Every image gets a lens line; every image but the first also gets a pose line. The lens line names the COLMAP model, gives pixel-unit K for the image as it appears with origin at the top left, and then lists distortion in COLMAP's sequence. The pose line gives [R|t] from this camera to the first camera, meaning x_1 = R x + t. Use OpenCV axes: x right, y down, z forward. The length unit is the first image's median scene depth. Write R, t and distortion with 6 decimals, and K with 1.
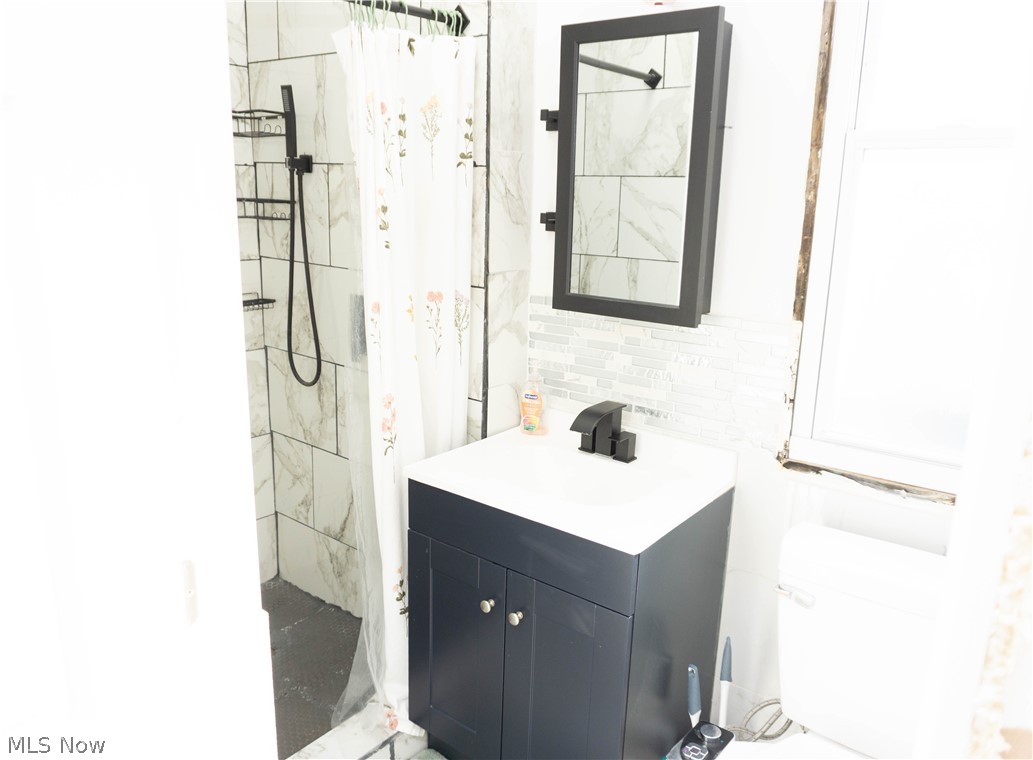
lens RADIAL K [[761.4, 0, 519.7], [0, 761.4, 378.2], [0, 0, 1]] dist [-0.021240, -0.002500]
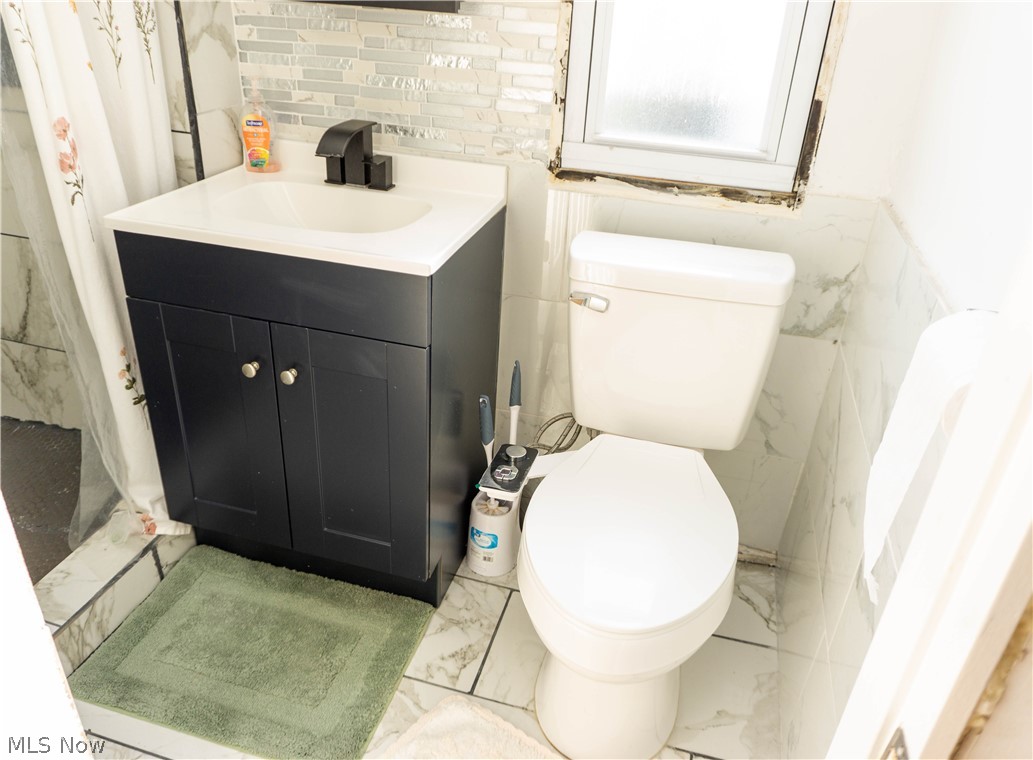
lens RADIAL K [[761.4, 0, 514.9], [0, 761.4, 381.3], [0, 0, 1]] dist [-0.021240, -0.002500]
pose [[0.920573, -0.165413, 0.353812, -0.064969], [0.062216, 0.956426, 0.285268, 0.079849], [-0.385582, -0.240597, 0.890752, 0.118197]]
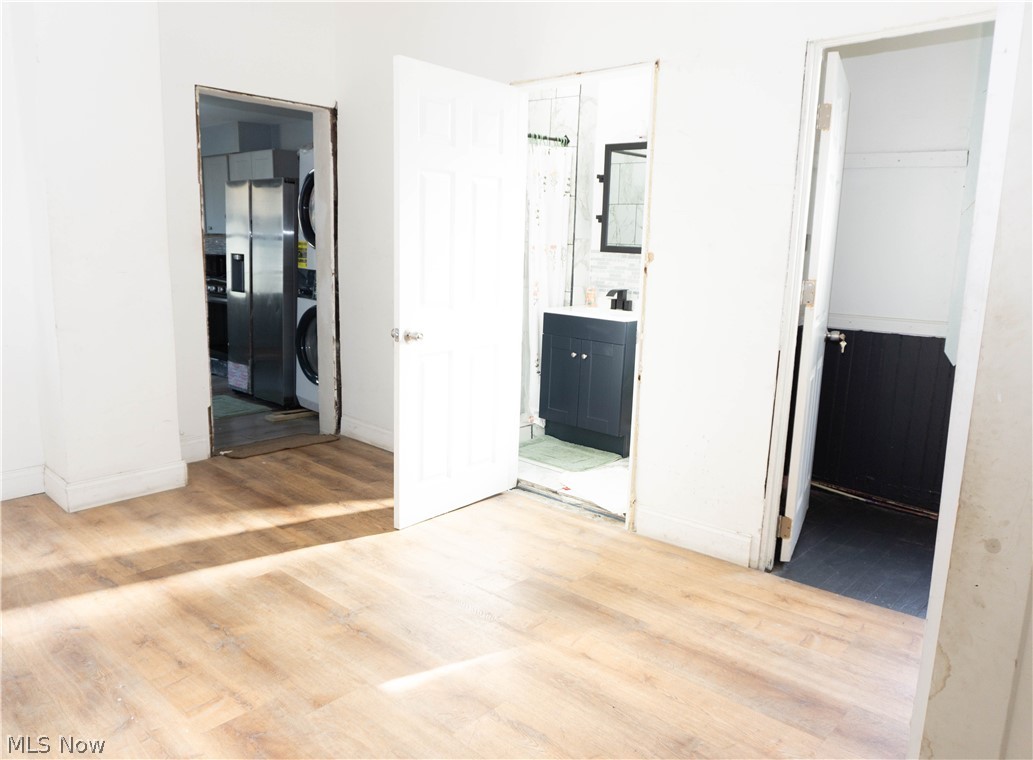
lens RADIAL K [[761.4, 0, 517.9], [0, 761.4, 381.6], [0, 0, 1]] dist [-0.021240, -0.002500]
pose [[0.997193, 0.019846, -0.072201, -0.038803], [-0.023673, 0.998339, -0.052531, 0.483862], [0.071039, 0.054093, 0.996006, -1.530870]]
